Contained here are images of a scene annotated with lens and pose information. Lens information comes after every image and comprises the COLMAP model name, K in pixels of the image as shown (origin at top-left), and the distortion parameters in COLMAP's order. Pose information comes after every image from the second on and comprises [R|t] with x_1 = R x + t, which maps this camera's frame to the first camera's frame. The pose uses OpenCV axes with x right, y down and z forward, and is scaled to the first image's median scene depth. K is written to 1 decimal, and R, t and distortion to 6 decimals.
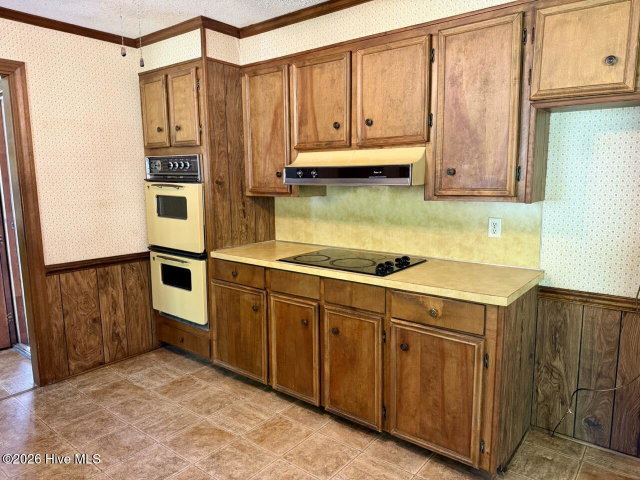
lens RADIAL K [[452.1, 0, 318.6], [0, 452.1, 246.0], [0, 0, 1]] dist [0.058253, -0.068347]
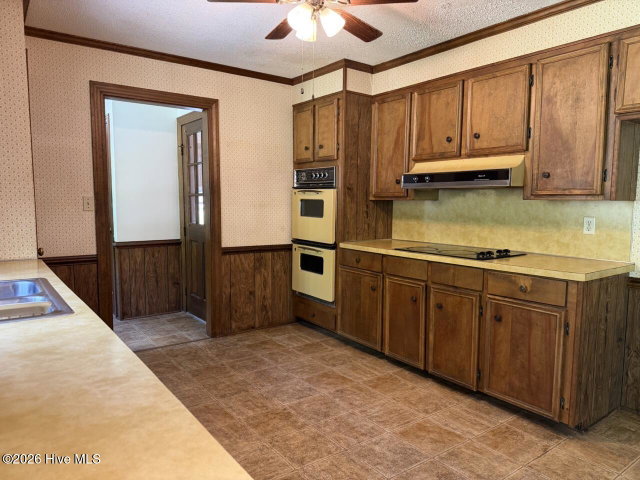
lens RADIAL K [[452.1, 0, 317.2], [0, 452.1, 248.4], [0, 0, 1]] dist [0.058253, -0.068347]
pose [[0.965970, 0.042514, -0.255137, 0.021736], [-0.054782, 0.997649, -0.041170, 0.091039], [0.252787, 0.053746, 0.966028, -0.243815]]
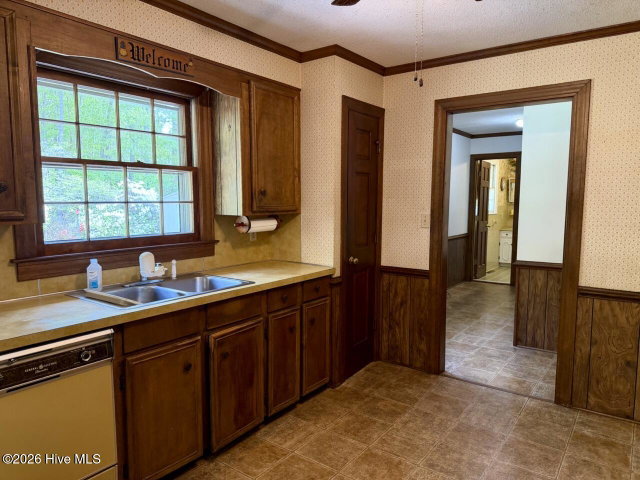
lens RADIAL K [[452.1, 0, 324.2], [0, 452.1, 244.5], [0, 0, 1]] dist [0.058253, -0.068347]
pose [[0.043890, 0.112261, -0.992709, 0.352075], [-0.153565, 0.982615, 0.104330, -0.065299], [0.987163, 0.147866, 0.060366, 0.418972]]
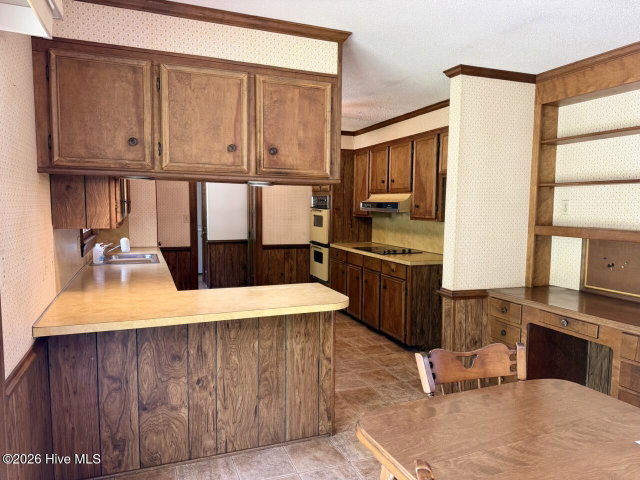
lens RADIAL K [[452.1, 0, 323.3], [0, 452.1, 251.1], [0, 0, 1]] dist [0.058253, -0.068347]
pose [[0.868379, 0.067247, -0.491320, 0.782187], [-0.091961, 0.995415, -0.026295, 0.110055], [0.487299, 0.068016, 0.870582, -0.810640]]
